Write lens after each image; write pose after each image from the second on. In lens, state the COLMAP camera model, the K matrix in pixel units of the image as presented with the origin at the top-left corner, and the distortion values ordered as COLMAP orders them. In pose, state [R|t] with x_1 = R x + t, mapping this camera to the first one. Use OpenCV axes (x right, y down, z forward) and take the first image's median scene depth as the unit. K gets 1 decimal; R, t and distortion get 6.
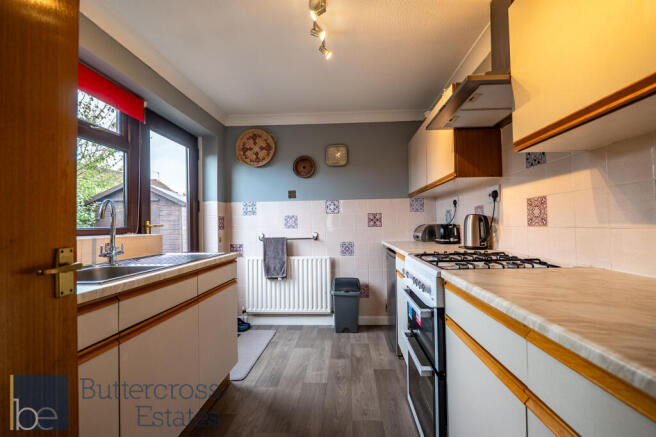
lens RADIAL K [[266.3, 0, 328.0], [0, 266.3, 218.5], [0, 0, 1]] dist [-0.010797, -0.000153]
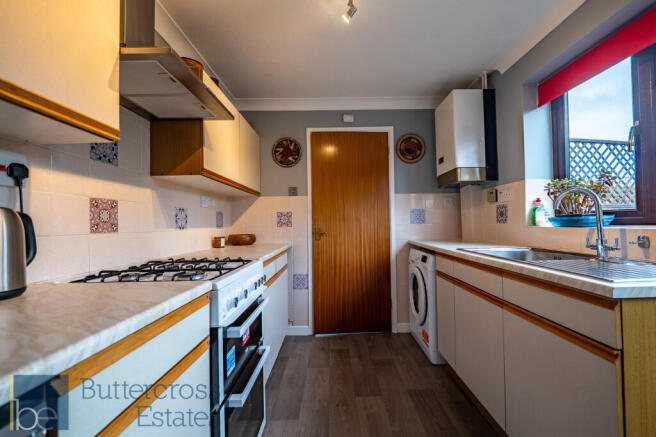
lens RADIAL K [[266.3, 0, 328.0], [0, 266.3, 218.5], [0, 0, 1]] dist [-0.010797, -0.000153]
pose [[-0.998167, 0.034093, -0.050001, 0.114298], [0.036503, 0.998174, -0.048118, 0.050341], [0.048269, -0.049855, -0.997589, 1.901361]]
